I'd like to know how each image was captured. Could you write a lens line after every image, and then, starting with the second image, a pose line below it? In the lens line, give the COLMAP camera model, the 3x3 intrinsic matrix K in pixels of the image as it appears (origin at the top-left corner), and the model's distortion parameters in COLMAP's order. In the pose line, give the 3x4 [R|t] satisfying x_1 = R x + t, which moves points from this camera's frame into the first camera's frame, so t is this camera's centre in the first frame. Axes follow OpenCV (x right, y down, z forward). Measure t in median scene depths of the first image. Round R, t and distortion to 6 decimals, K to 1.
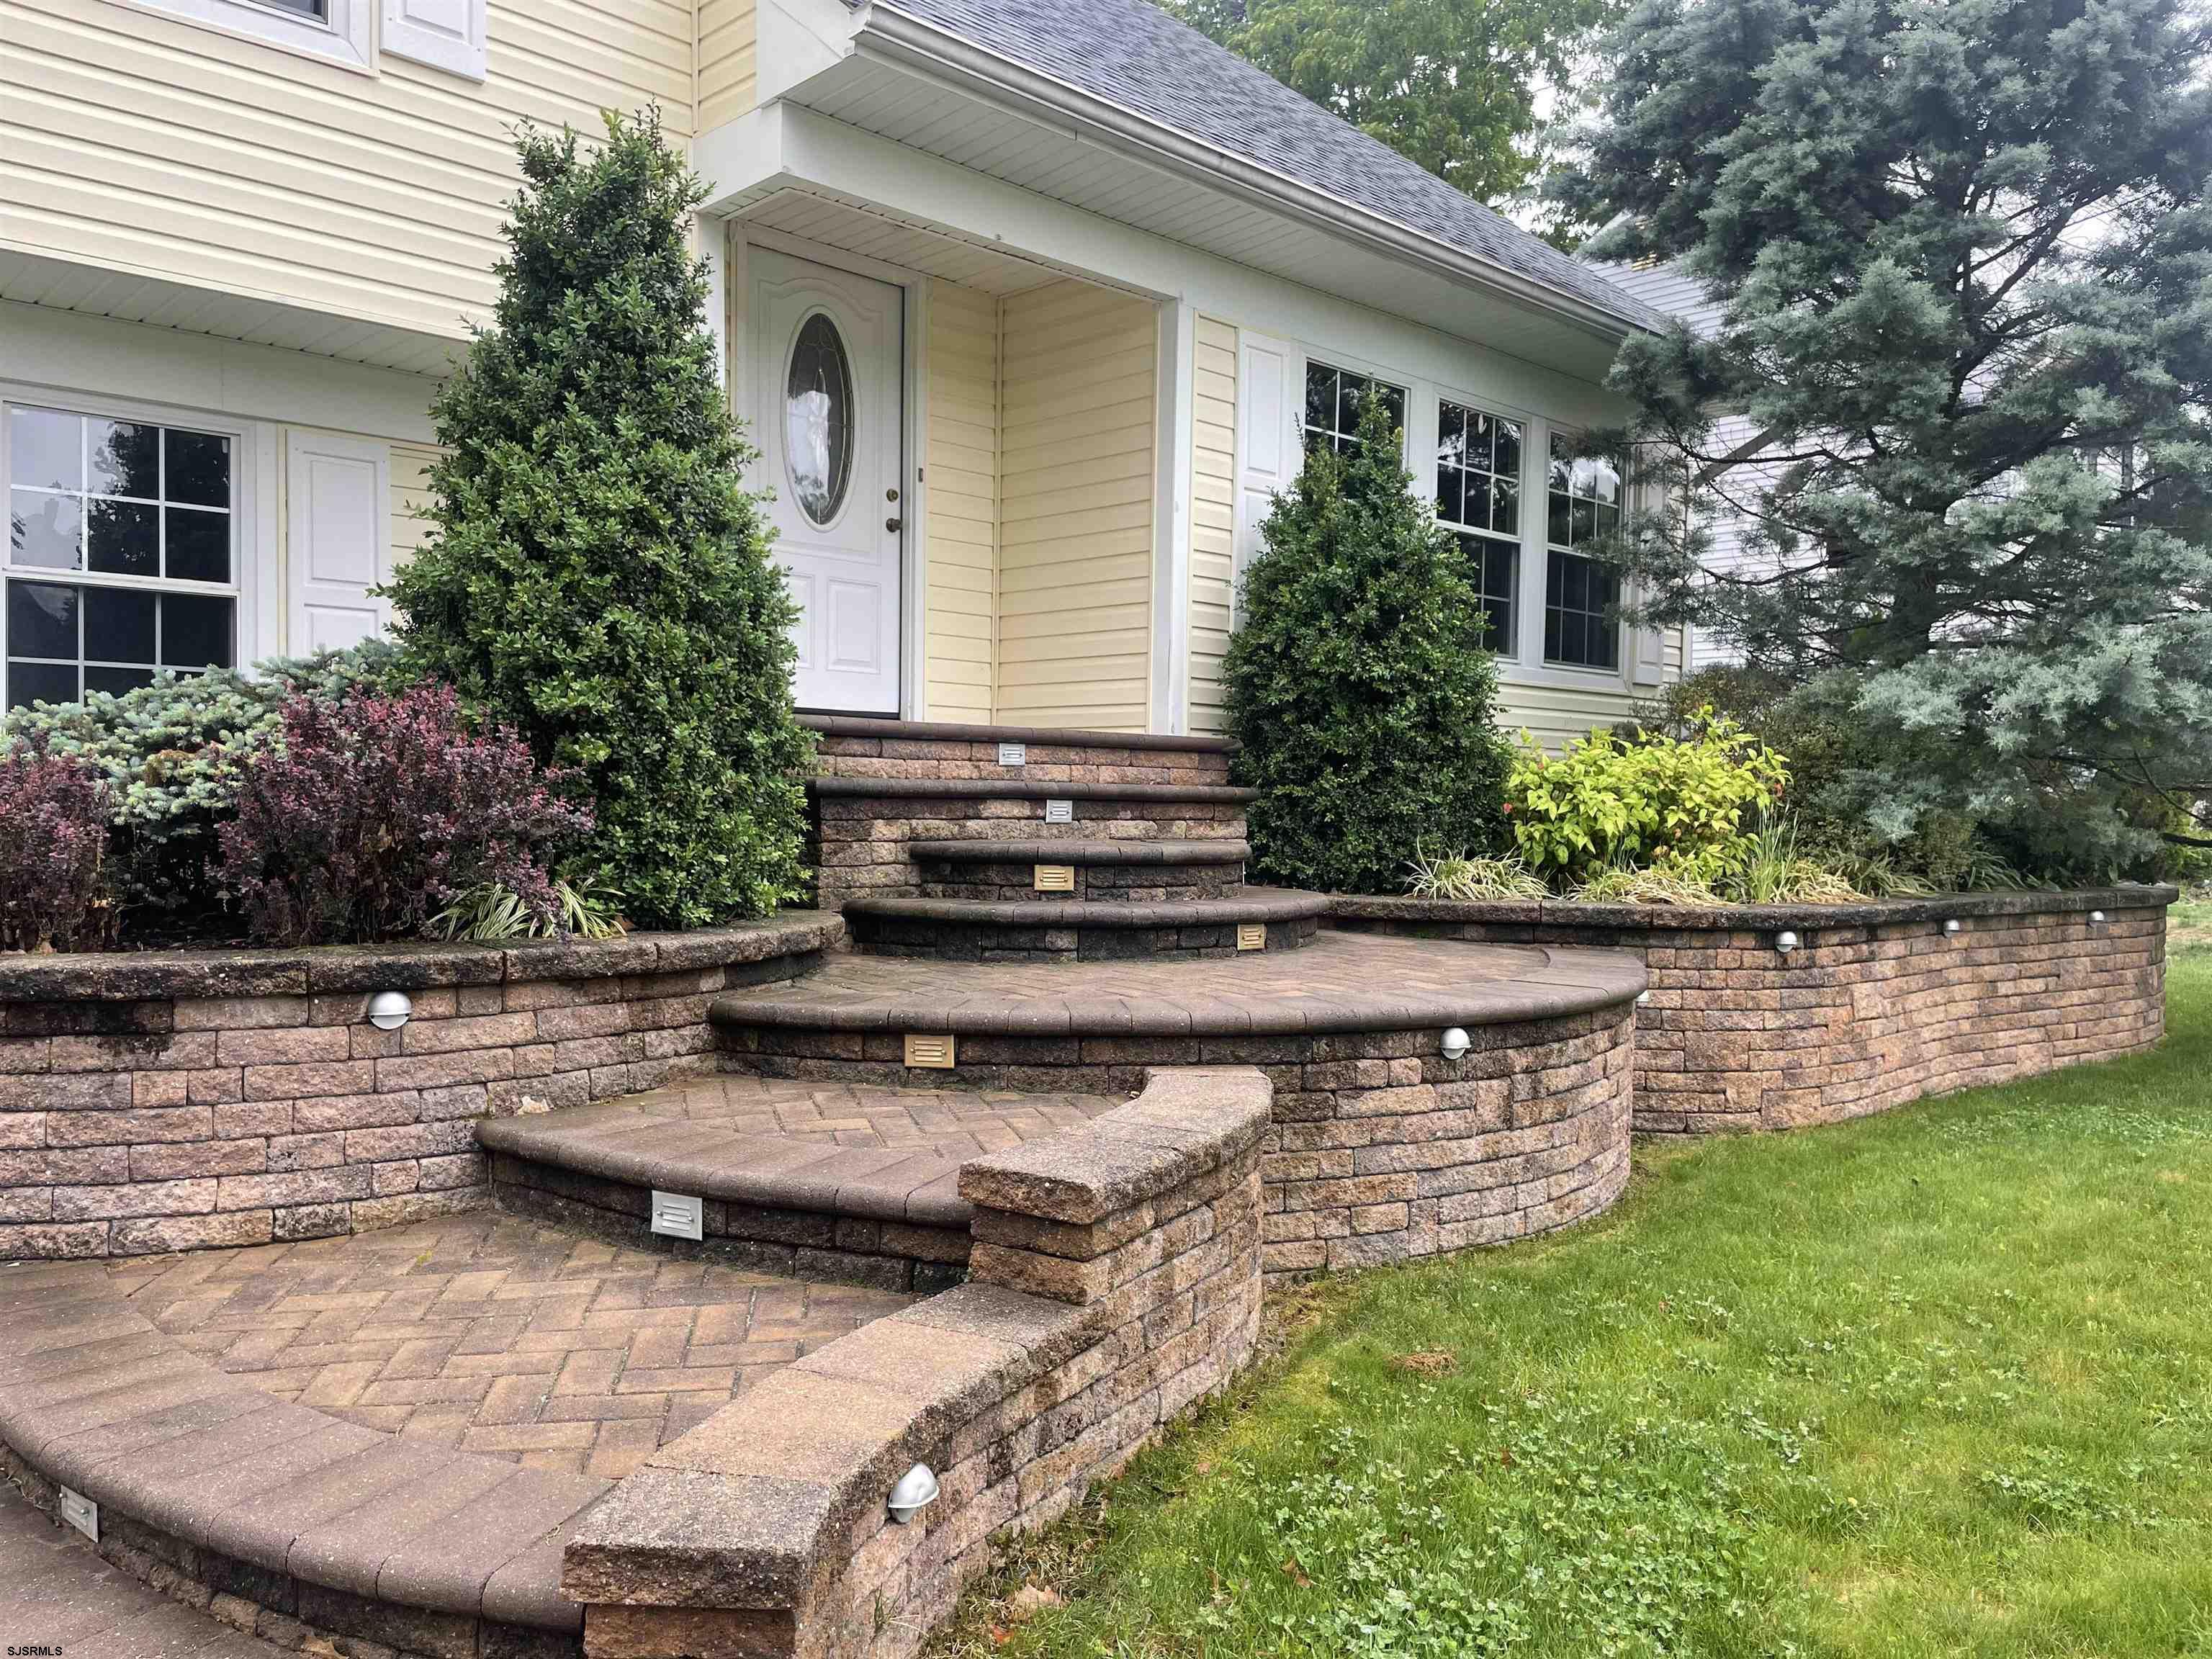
lens RADIAL K [[1685.1, 0, 1108.6], [0, 1685.1, 834.1], [0, 0, 1]] dist [0.077248, -0.105868]
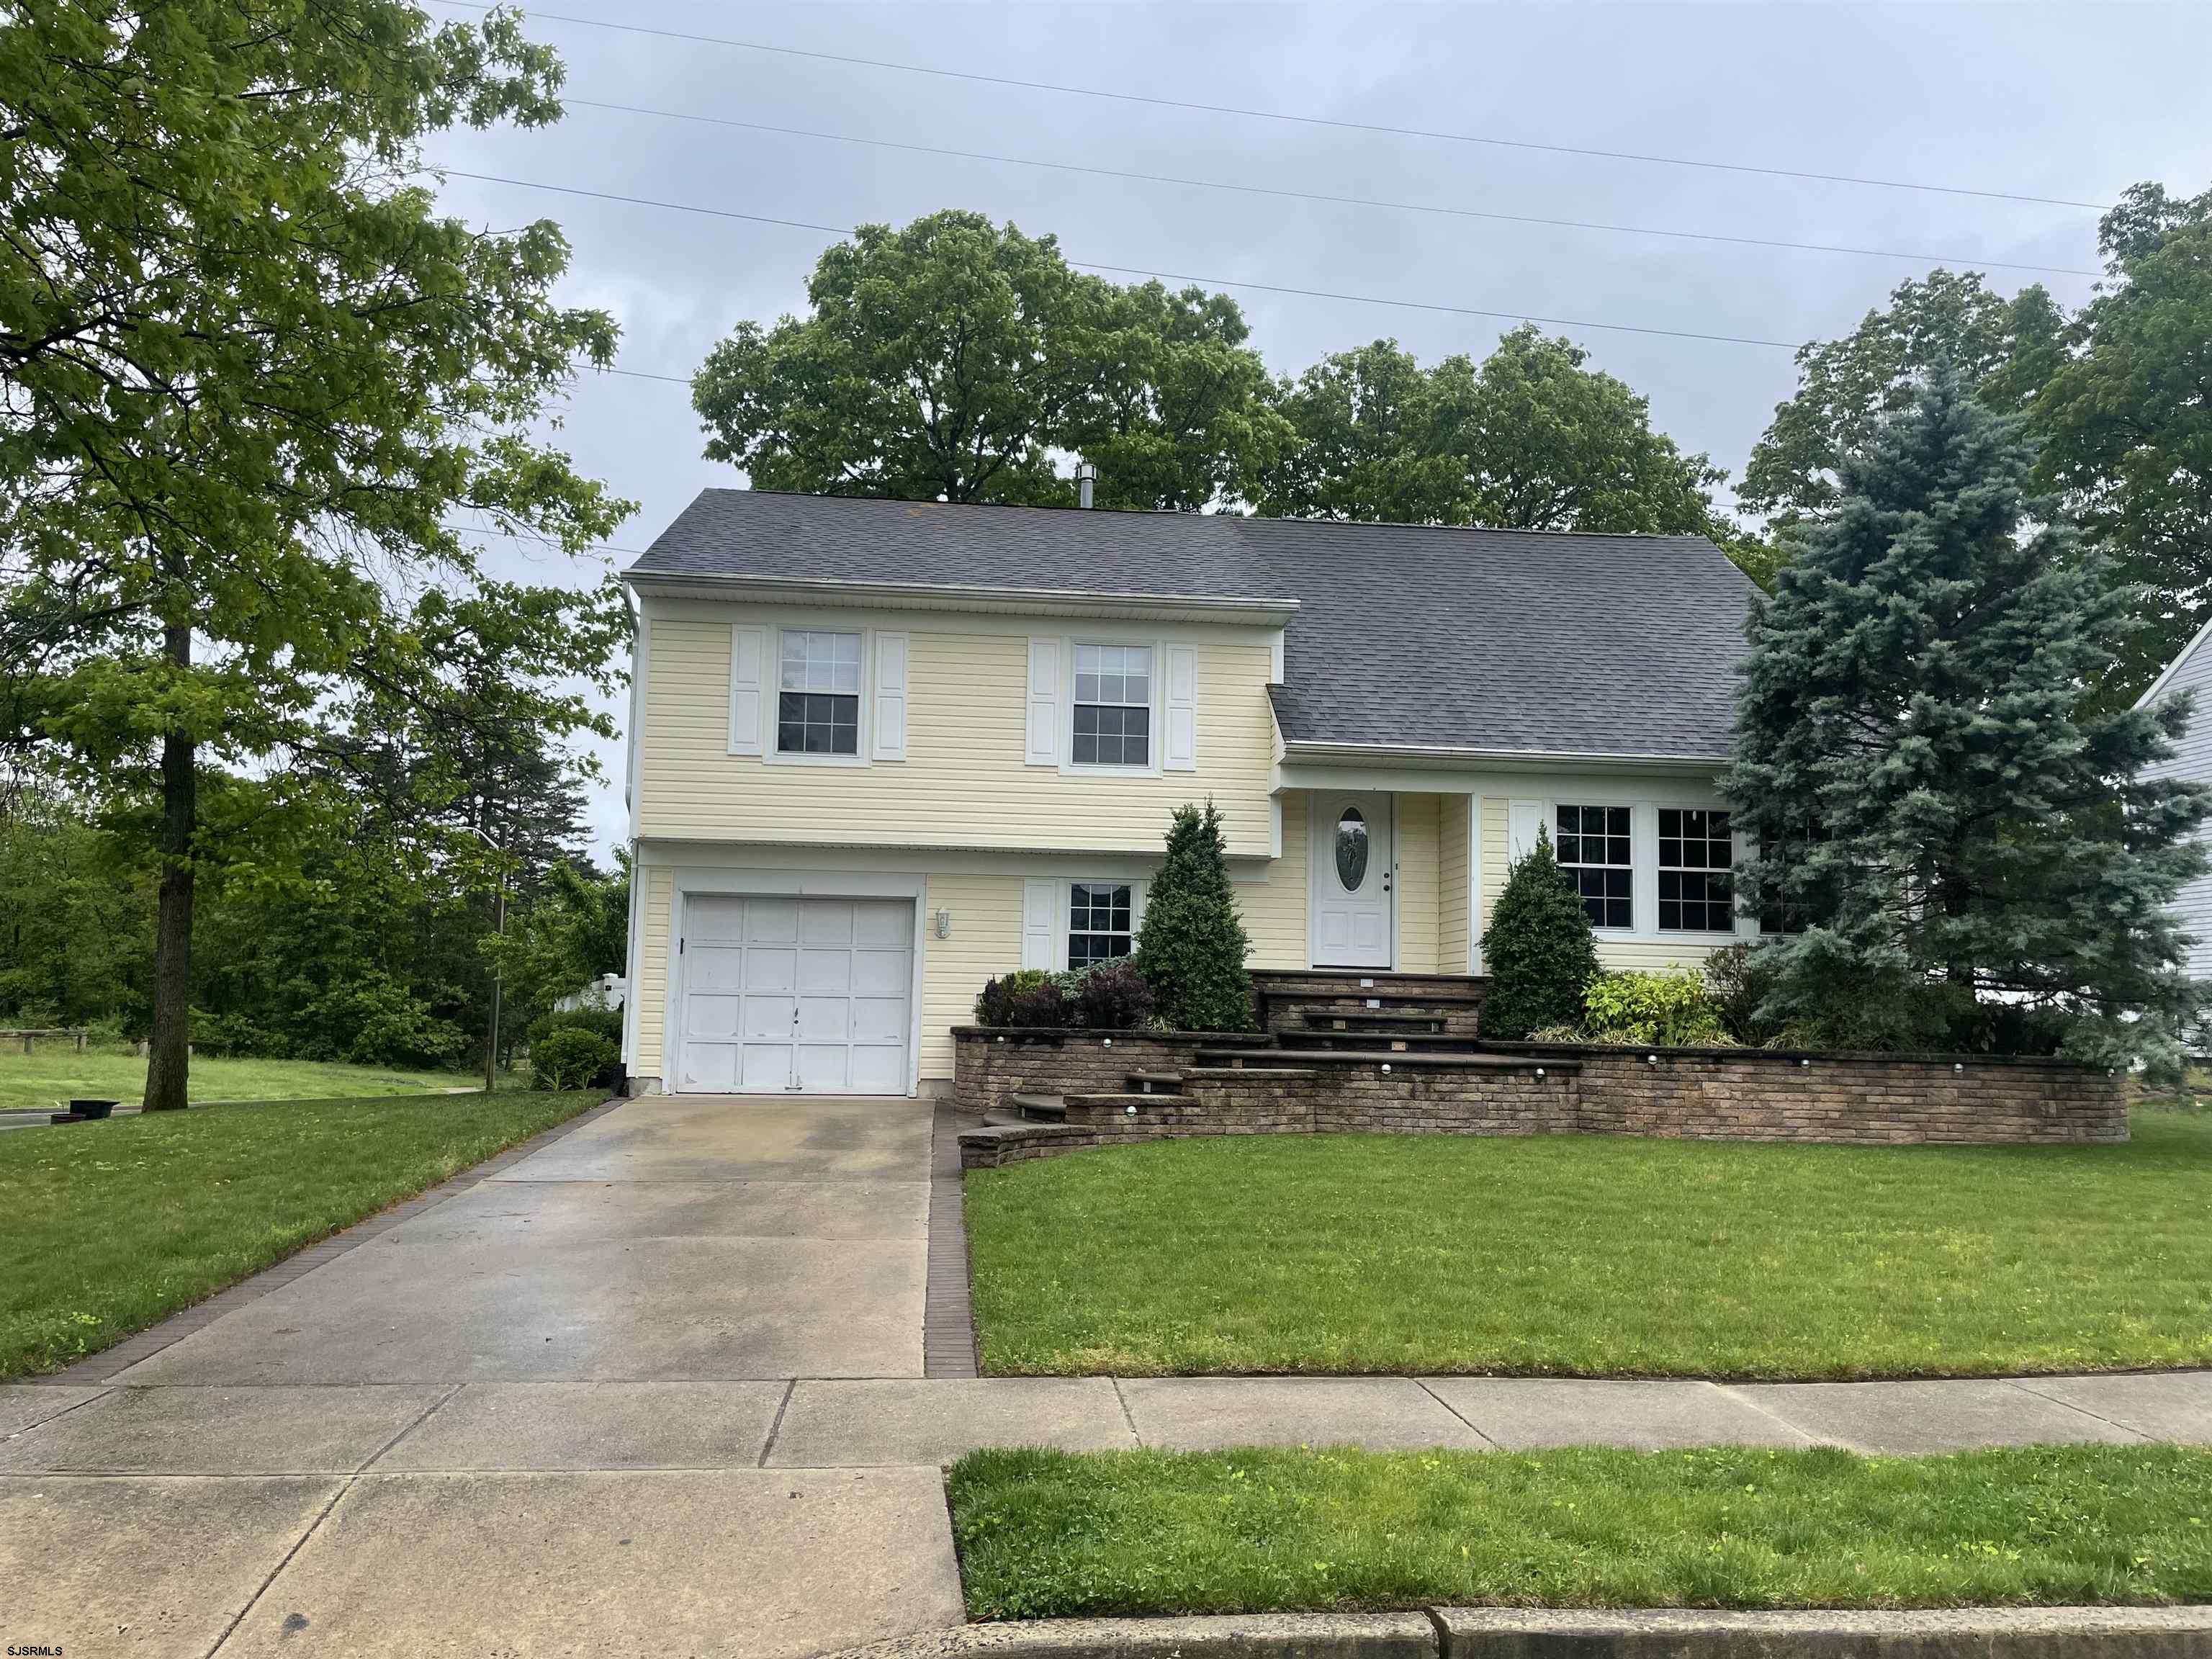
lens RADIAL K [[1685.1, 0, 1106.5], [0, 1685.1, 830.1], [0, 0, 1]] dist [0.077248, -0.105868]
pose [[0.774734, -0.068140, -0.628604, 1.704148], [-0.026395, 0.989824, -0.139827, 0.126063], [0.631736, 0.124921, 0.765052, -1.723464]]
